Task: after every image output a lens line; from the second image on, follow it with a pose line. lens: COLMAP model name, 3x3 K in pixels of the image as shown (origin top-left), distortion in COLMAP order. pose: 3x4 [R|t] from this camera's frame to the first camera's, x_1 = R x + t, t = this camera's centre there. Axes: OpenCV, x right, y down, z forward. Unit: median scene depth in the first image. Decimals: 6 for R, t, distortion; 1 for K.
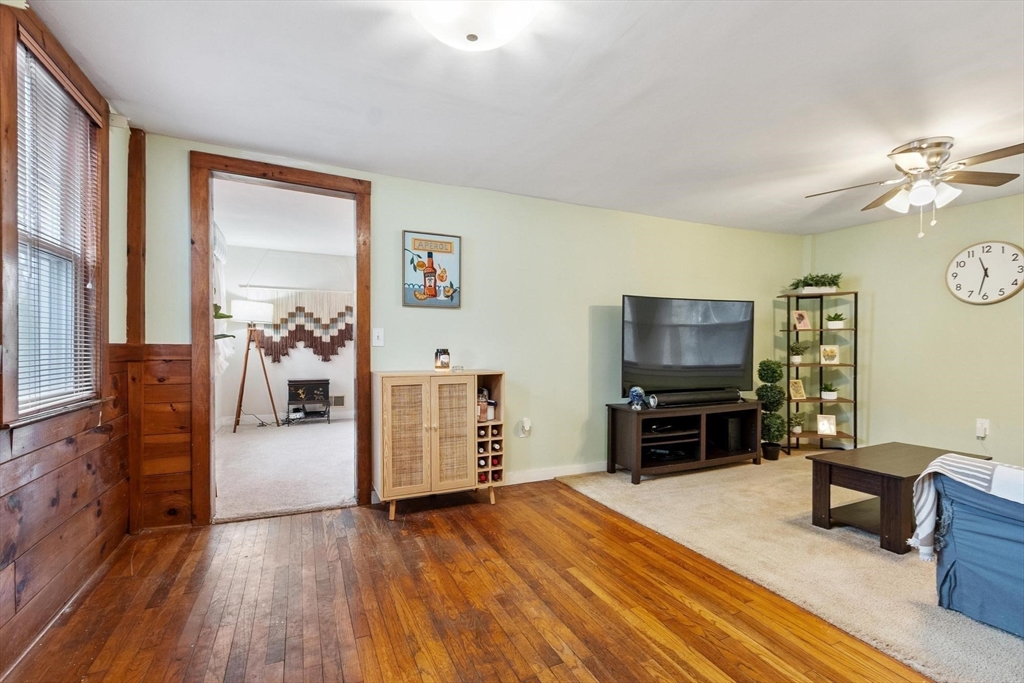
lens RADIAL K [[458.0, 0, 514.8], [0, 458.0, 349.8], [0, 0, 1]] dist [-0.002267, -0.000414]
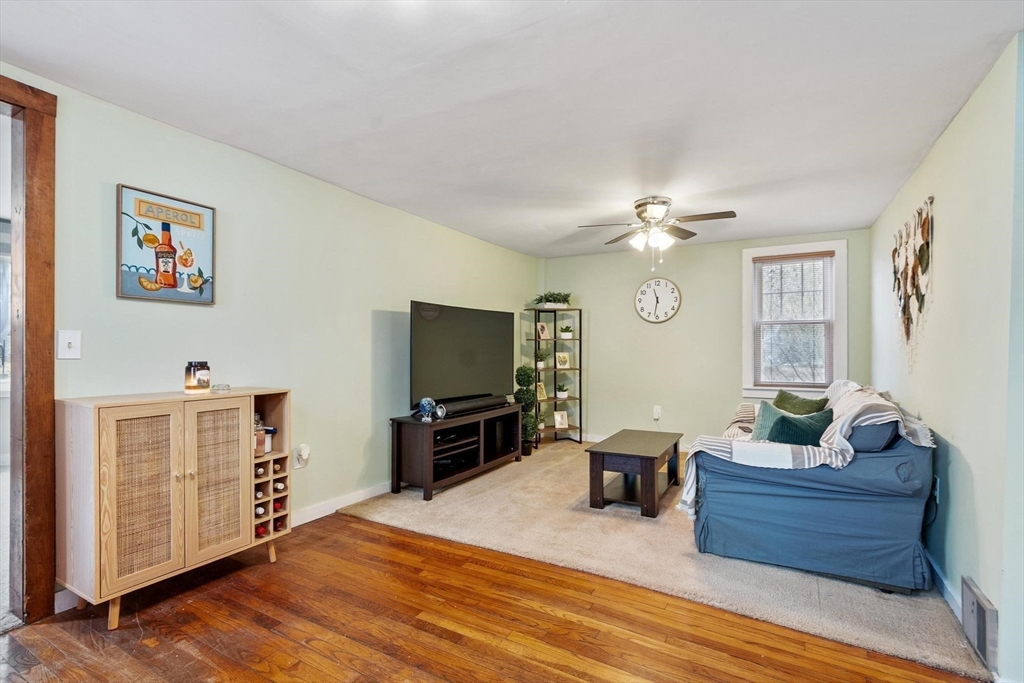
lens RADIAL K [[465.4, 0, 512.3], [0, 465.4, 348.4], [0, 0, 1]] dist [0.001006, -0.000105]
pose [[0.815484, 0.000693, 0.578779, -0.178431], [0.008376, 0.999880, -0.012998, -0.008955], [-0.578719, 0.015448, 0.815381, 0.126506]]
